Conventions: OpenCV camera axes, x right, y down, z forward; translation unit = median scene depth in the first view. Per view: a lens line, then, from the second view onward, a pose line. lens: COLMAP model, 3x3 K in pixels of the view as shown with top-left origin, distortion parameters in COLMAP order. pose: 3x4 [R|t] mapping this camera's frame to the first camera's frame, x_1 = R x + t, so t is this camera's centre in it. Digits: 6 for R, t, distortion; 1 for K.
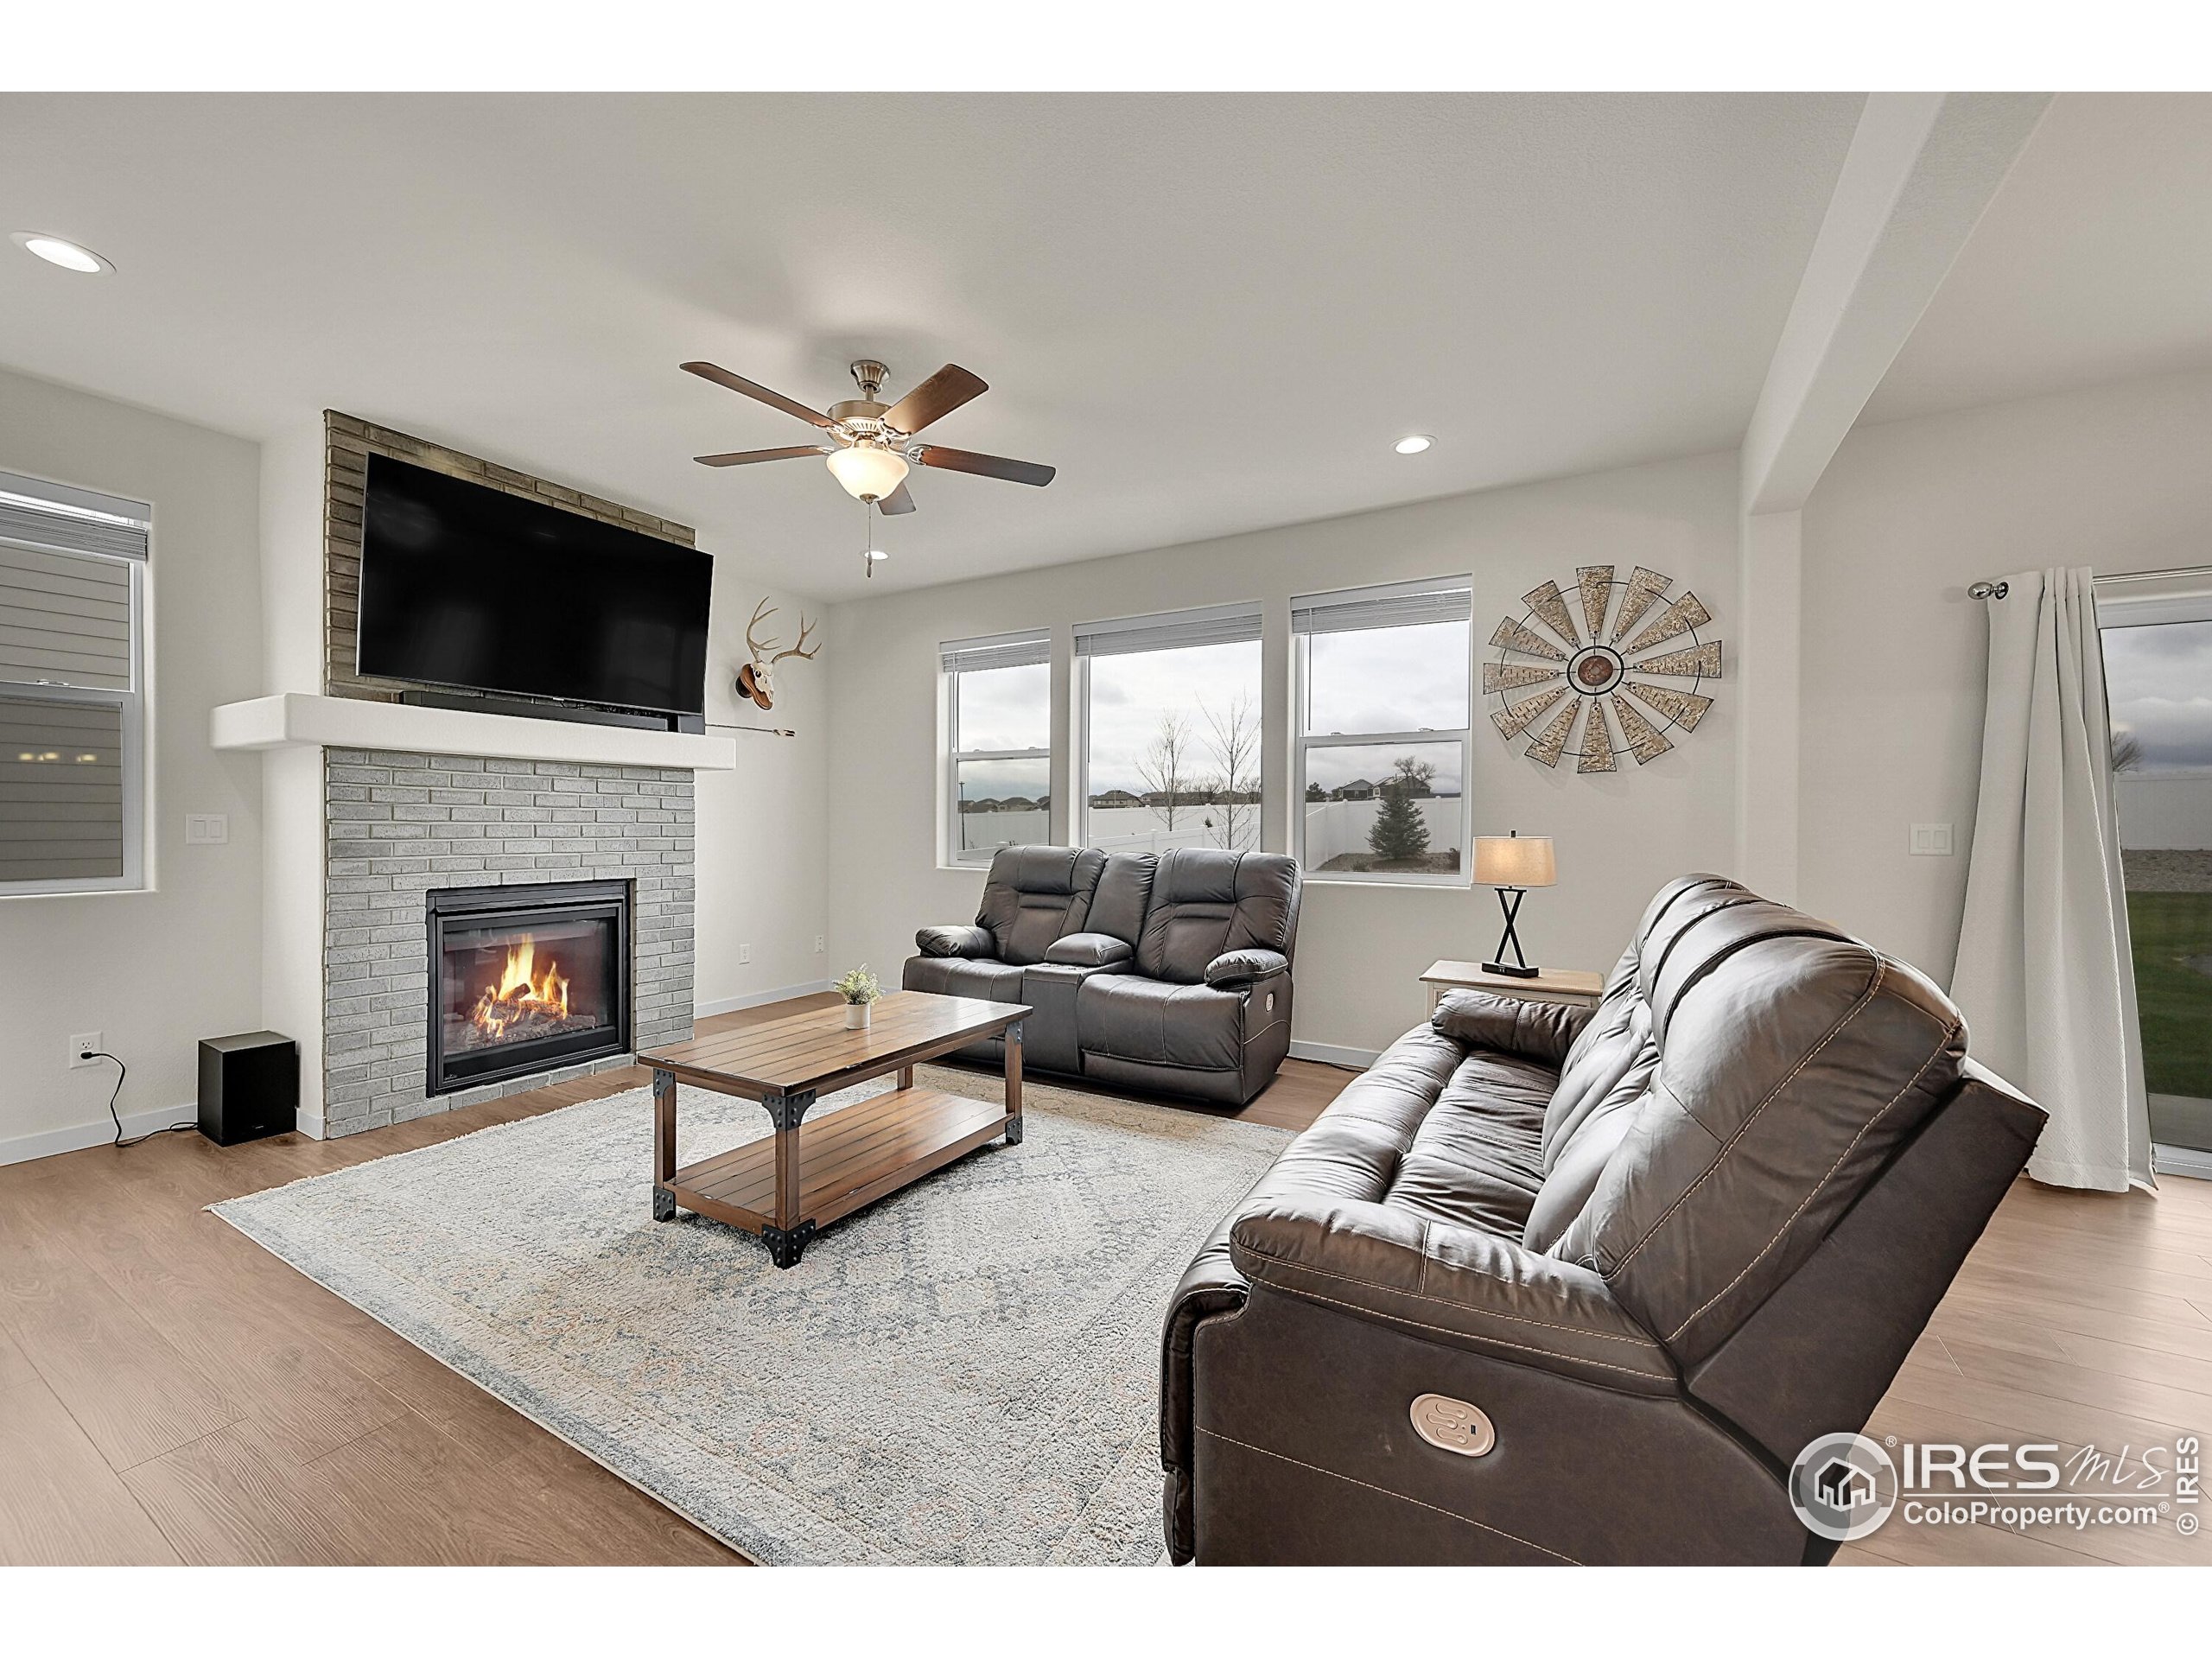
lens RADIAL K [[865.5, 0, 1098.6], [0, 865.5, 829.7], [0, 0, 1]] dist [-0.002809, 0.000006]
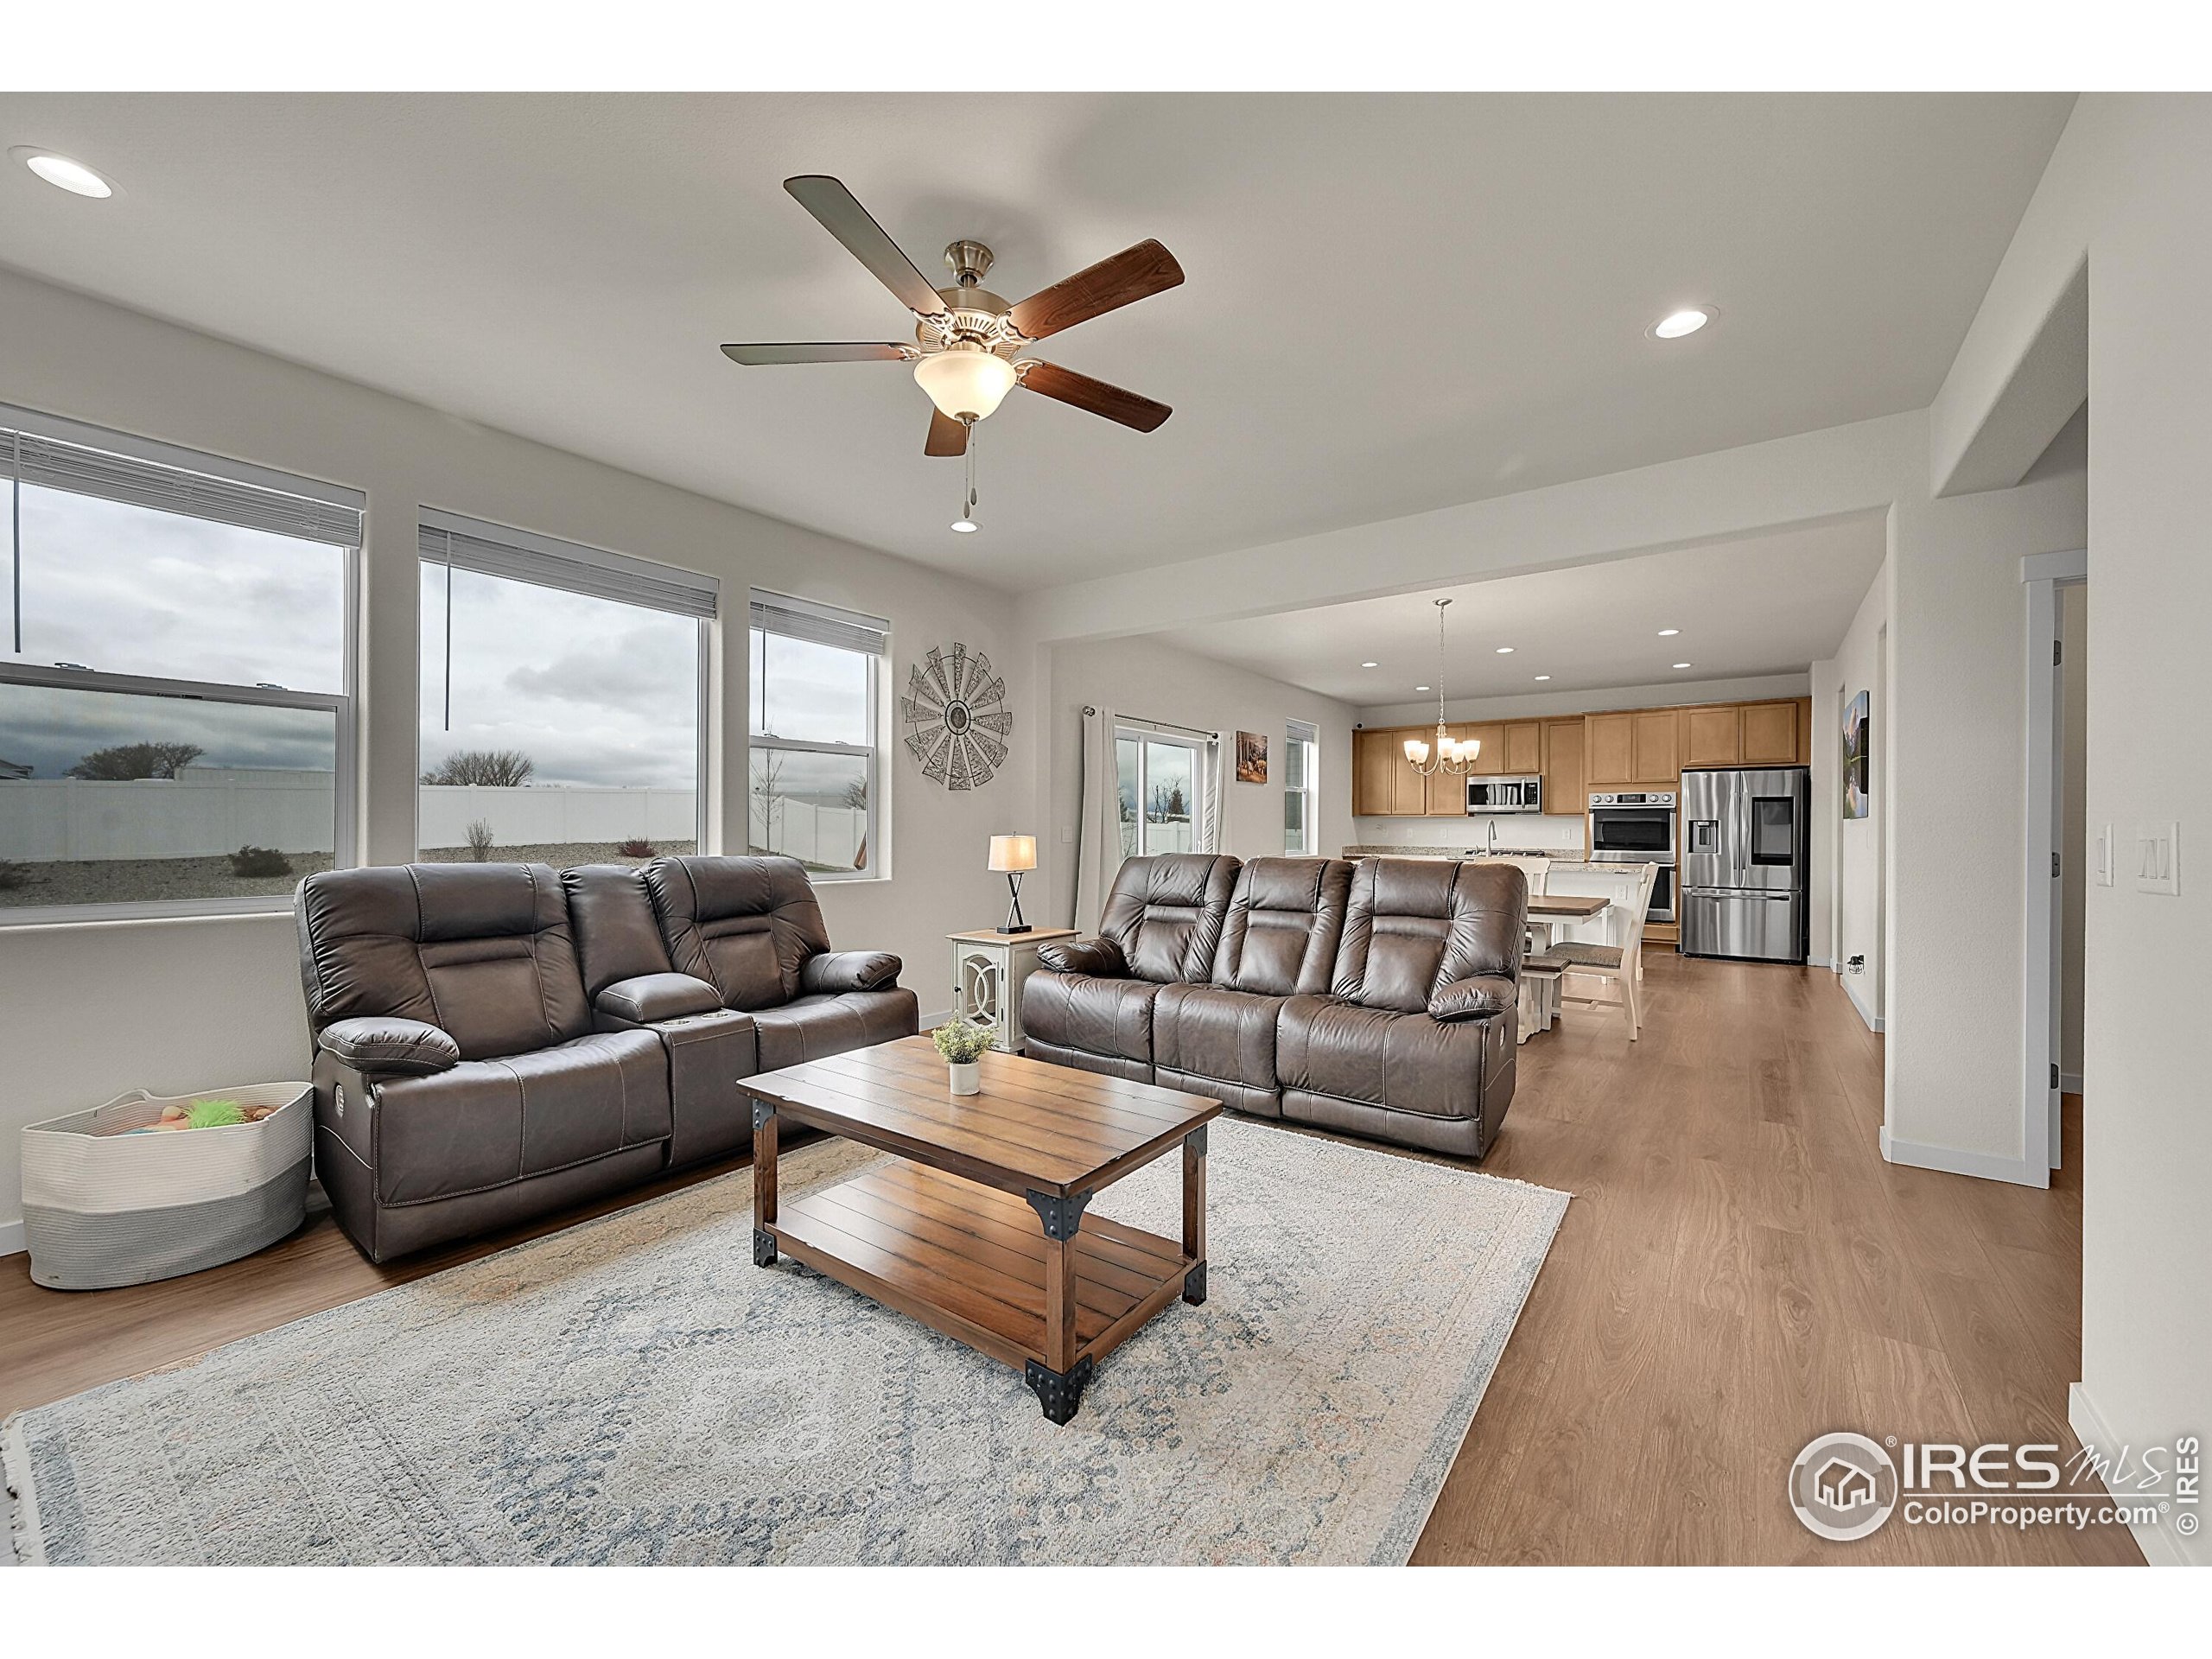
lens RADIAL K [[865.5, 0, 1096.9], [0, 865.5, 822.5], [0, 0, 1]] dist [-0.002809, 0.000006]
pose [[0.108972, 0.003024, 0.994040, -0.804046], [0.004332, 0.999984, -0.003517, -0.006188], [-0.994035, 0.004689, 0.108957, 0.618694]]
